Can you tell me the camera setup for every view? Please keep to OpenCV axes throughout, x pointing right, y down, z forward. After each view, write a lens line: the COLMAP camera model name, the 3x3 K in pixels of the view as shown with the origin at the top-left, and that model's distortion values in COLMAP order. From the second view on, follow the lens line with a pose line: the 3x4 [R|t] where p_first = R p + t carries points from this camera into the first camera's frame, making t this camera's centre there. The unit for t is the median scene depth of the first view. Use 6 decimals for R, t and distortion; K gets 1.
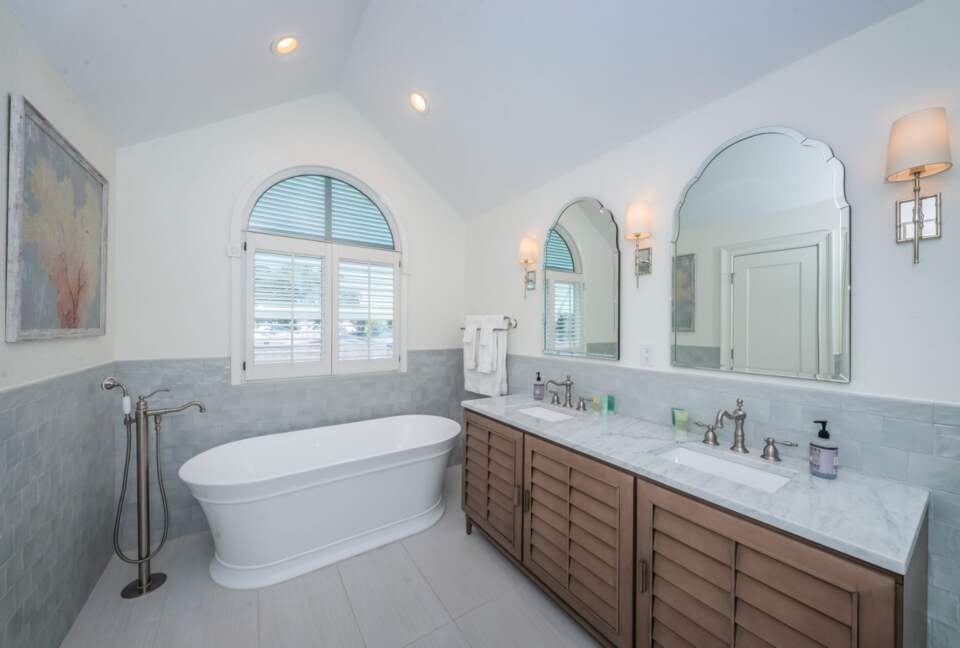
lens RADIAL K [[346.4, 0, 475.7], [0, 346.4, 323.8], [0, 0, 1]] dist [0.000162, 0.000003]
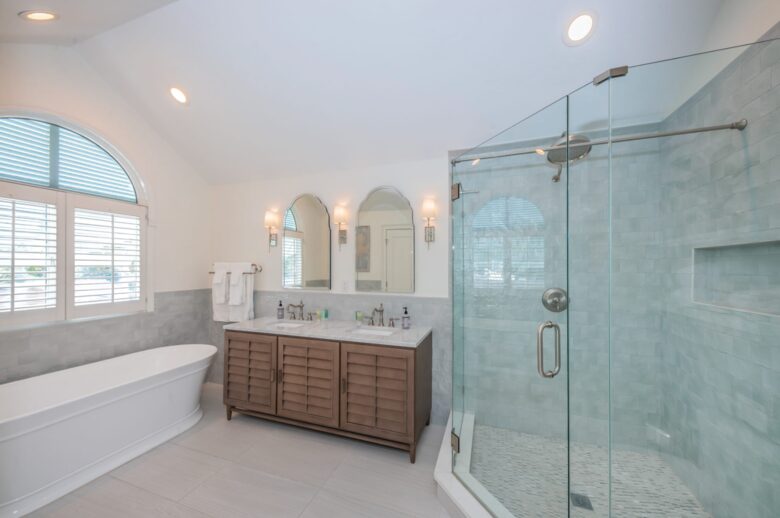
lens RADIAL K [[280.5, 0, 394.7], [0, 280.5, 264.3], [0, 0, 1]] dist [-0.000273, -0.000208]
pose [[0.800833, -0.002320, 0.598883, -0.176348], [0.001244, 0.999997, 0.002210, -0.027551], [-0.598886, -0.001025, 0.800833, -0.341149]]
